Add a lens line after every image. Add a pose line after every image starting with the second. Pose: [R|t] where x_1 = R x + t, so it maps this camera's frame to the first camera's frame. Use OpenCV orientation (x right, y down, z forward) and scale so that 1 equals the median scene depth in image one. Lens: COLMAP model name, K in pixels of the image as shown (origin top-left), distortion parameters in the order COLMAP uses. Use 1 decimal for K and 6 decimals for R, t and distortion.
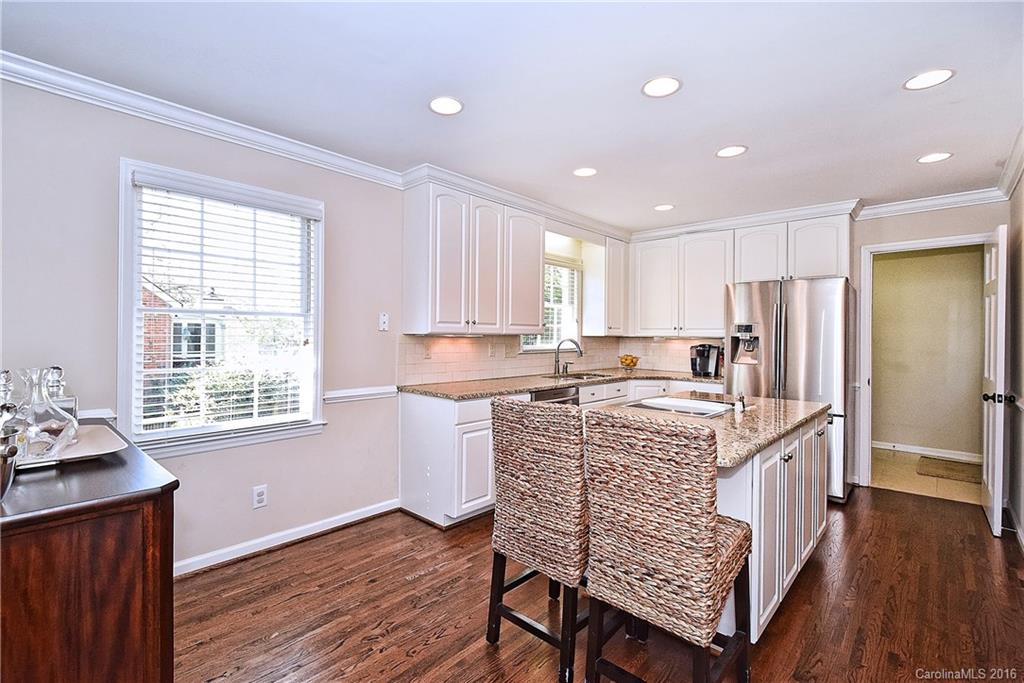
lens RADIAL K [[468.8, 0, 514.1], [0, 468.8, 337.4], [0, 0, 1]] dist [0.014130, -0.000859]
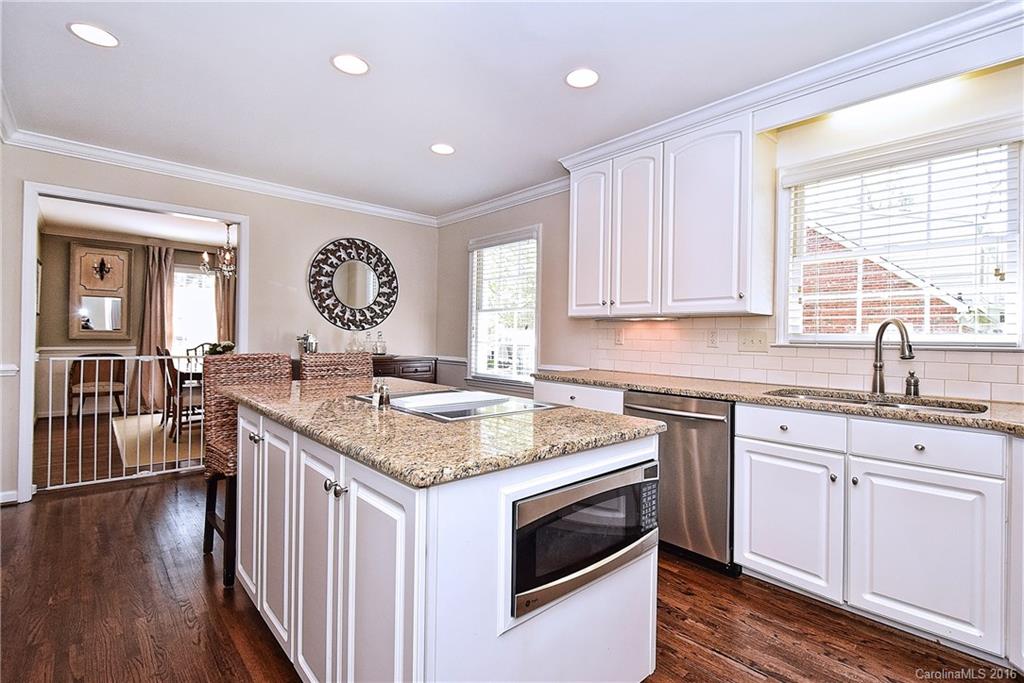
lens RADIAL K [[468.8, 0, 518.7], [0, 468.8, 335.6], [0, 0, 1]] dist [0.014130, -0.000859]
pose [[-0.087239, -0.010023, -0.996137, 0.616975], [-0.022014, 0.999725, -0.008131, 0.031627], [0.995944, 0.021220, -0.087435, 0.688324]]
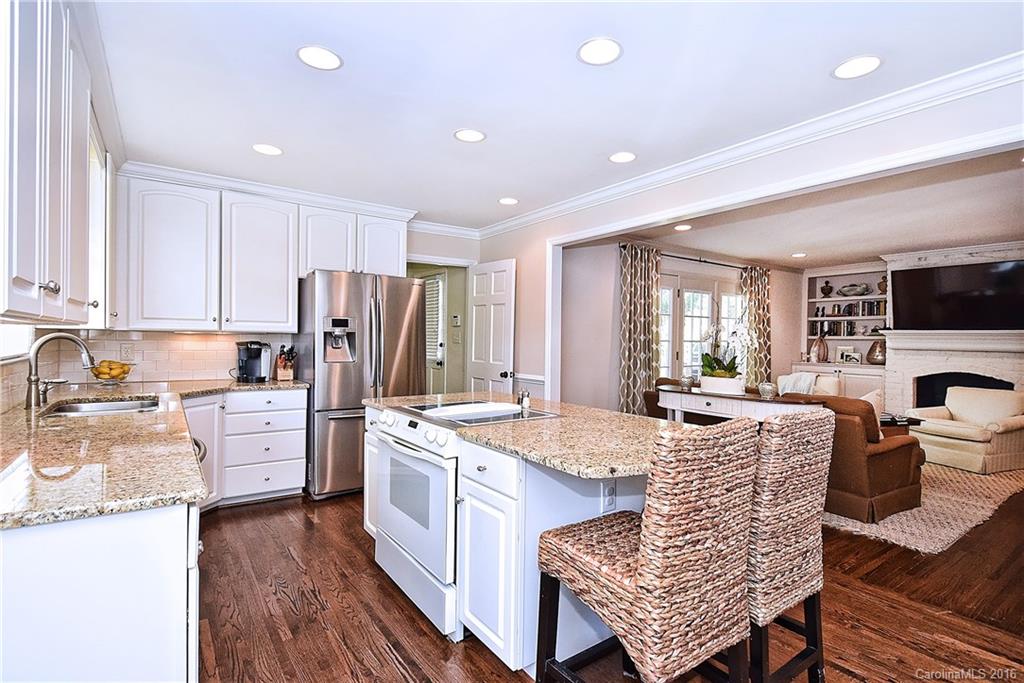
lens RADIAL K [[468.8, 0, 513.9], [0, 468.8, 338.2], [0, 0, 1]] dist [0.014130, -0.000859]
pose [[0.192089, -0.010787, 0.981318, -0.280657], [-0.006491, 0.999904, 0.012262, -0.002313], [-0.981356, -0.008725, 0.192001, 0.450088]]
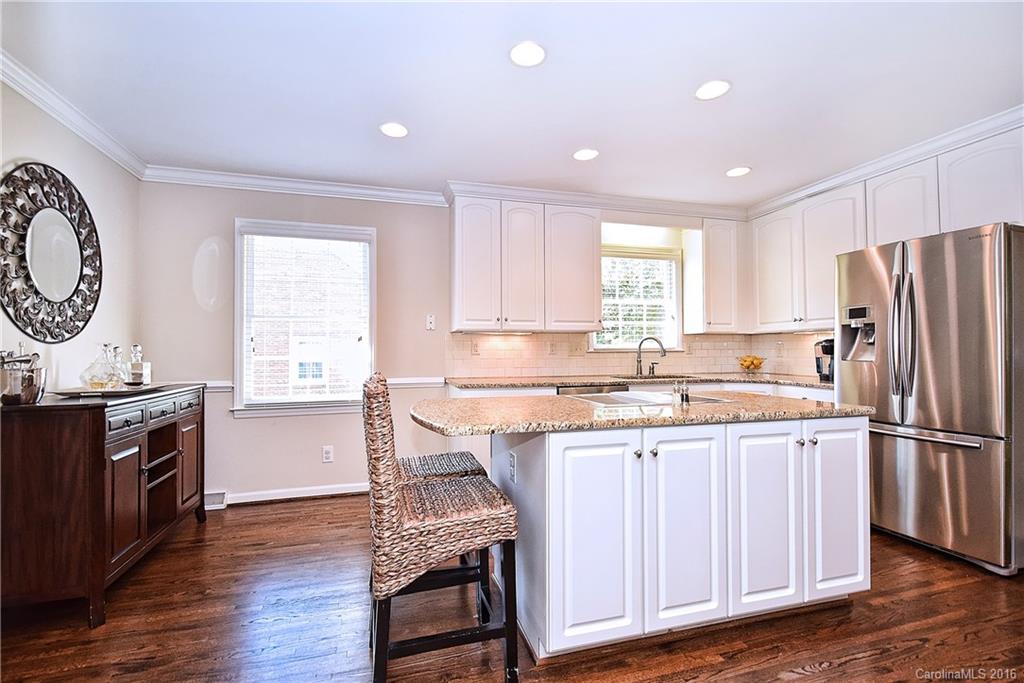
lens RADIAL K [[468.8, 0, 511.9], [0, 468.8, 345.9], [0, 0, 1]] dist [0.014130, -0.000859]
pose [[0.850842, -0.017845, -0.525119, 0.370974], [0.008052, 0.999749, -0.020928, 0.038697], [0.525361, 0.013578, 0.850771, 0.085017]]
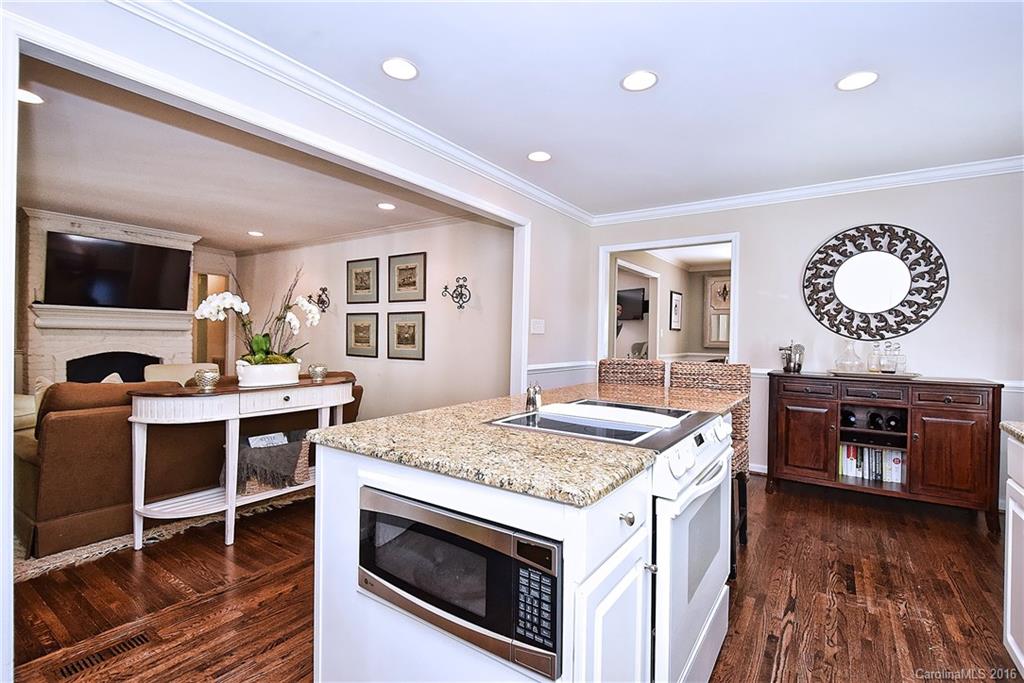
lens RADIAL K [[468.8, 0, 534.6], [0, 468.8, 340.1], [0, 0, 1]] dist [0.014130, -0.000859]
pose [[-0.985721, -0.022618, -0.166863, 0.344482], [-0.025245, 0.999588, 0.013637, 0.023293], [0.166486, 0.017655, -0.985886, 0.938662]]
